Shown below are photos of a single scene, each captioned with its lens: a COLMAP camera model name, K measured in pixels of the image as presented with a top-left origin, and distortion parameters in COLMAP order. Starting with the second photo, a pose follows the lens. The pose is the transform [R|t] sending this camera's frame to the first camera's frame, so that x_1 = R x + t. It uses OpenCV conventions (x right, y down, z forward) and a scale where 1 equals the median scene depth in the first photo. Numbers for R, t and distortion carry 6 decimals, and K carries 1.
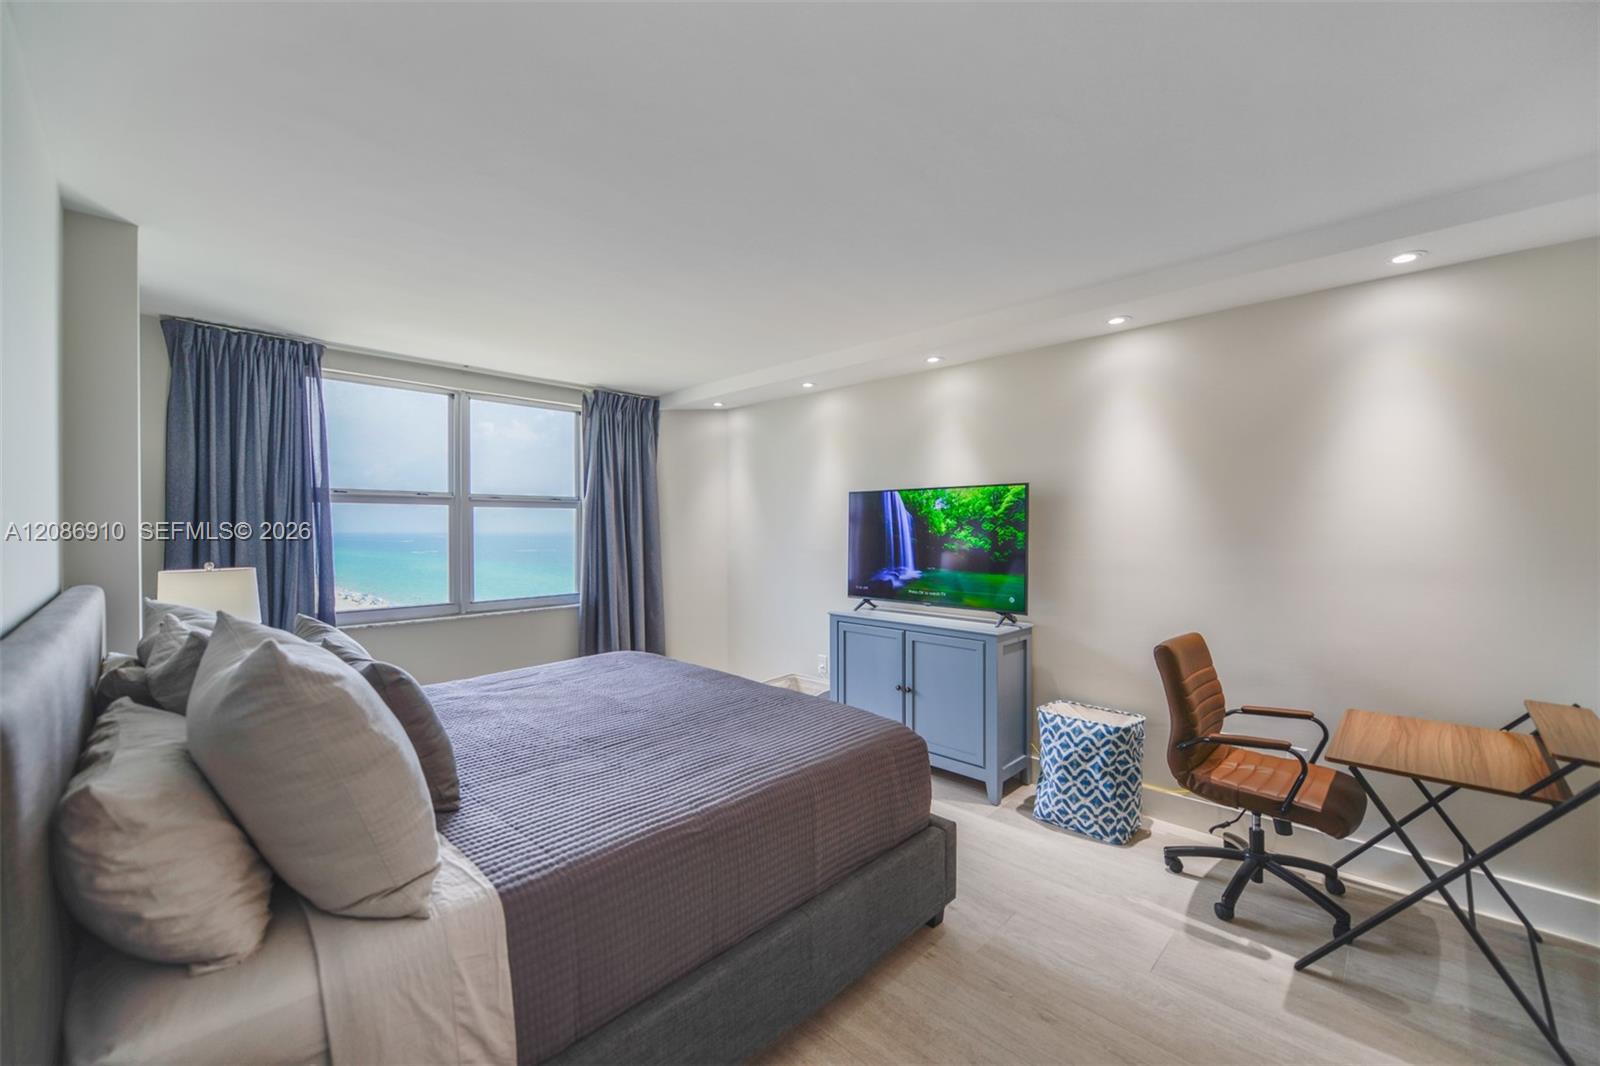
lens RADIAL K [[635.4, 0, 801.8], [0, 635.4, 530.0], [0, 0, 1]] dist [-0.000790, -0.004135]
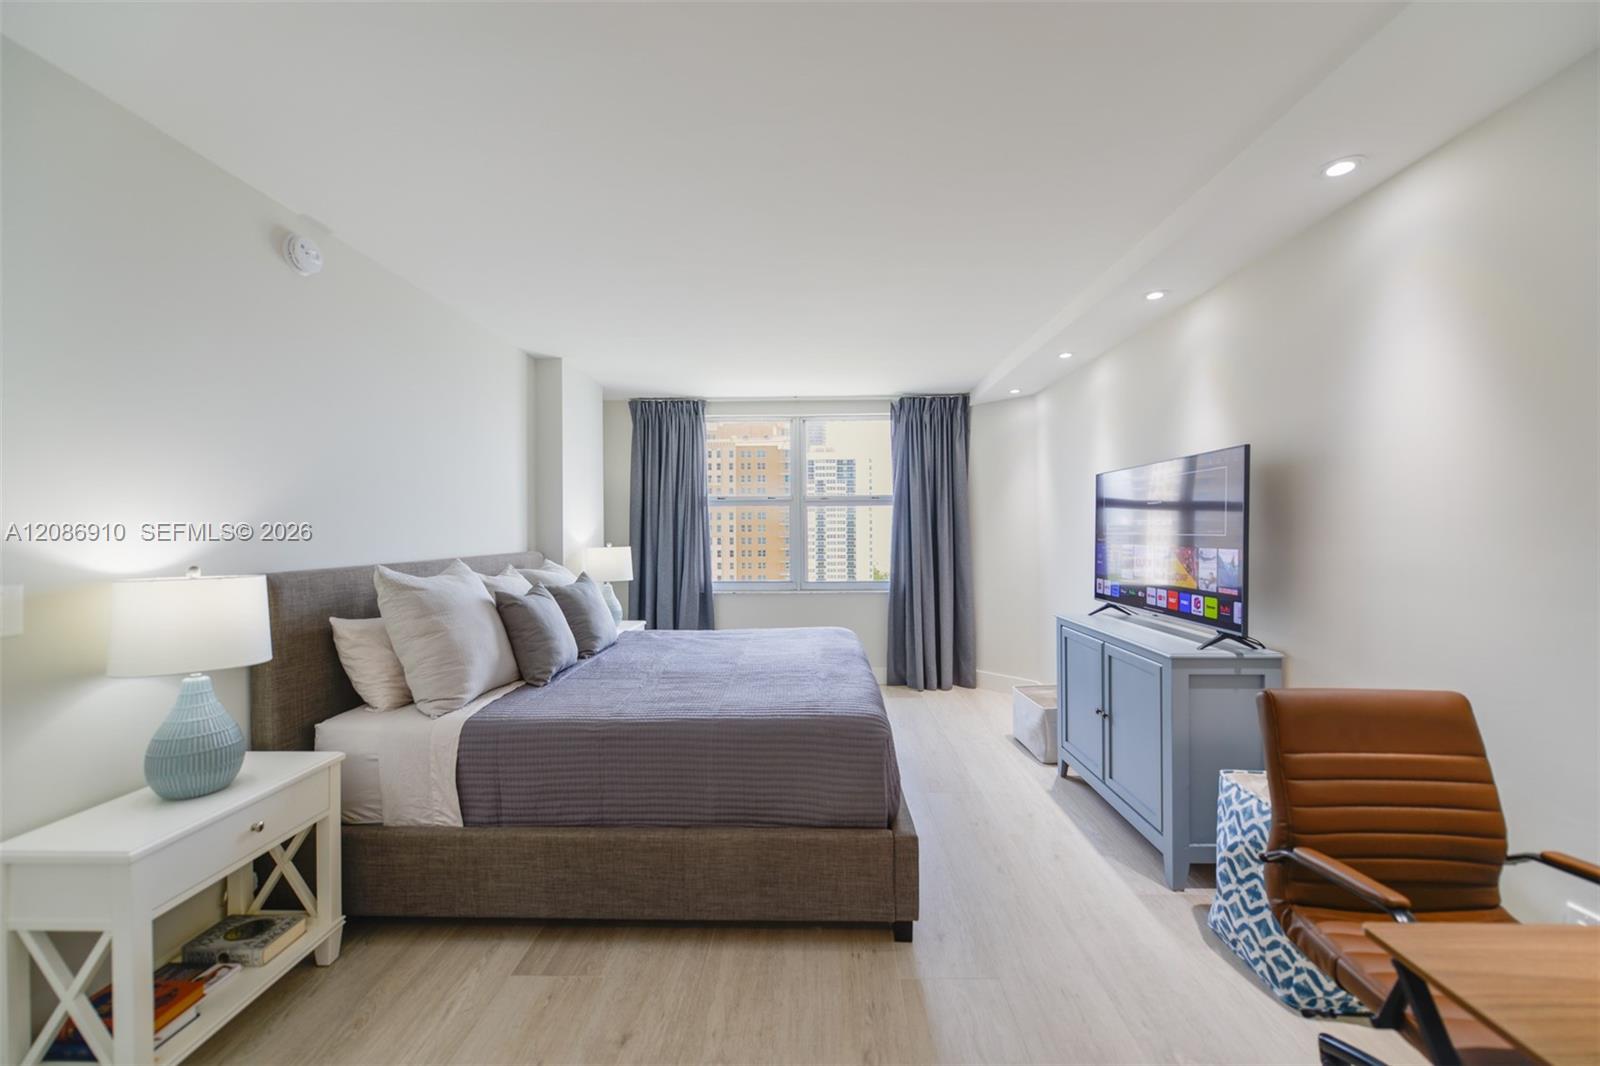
lens RADIAL K [[635.4, 0, 801.8], [0, 635.4, 530.0], [0, 0, 1]] dist [-0.000790, -0.004135]
pose [[0.672811, -0.003833, -0.739805, 0.540479], [0.002436, 0.999993, -0.002965, 0.018814], [0.739811, 0.000193, 0.672815, 0.183857]]
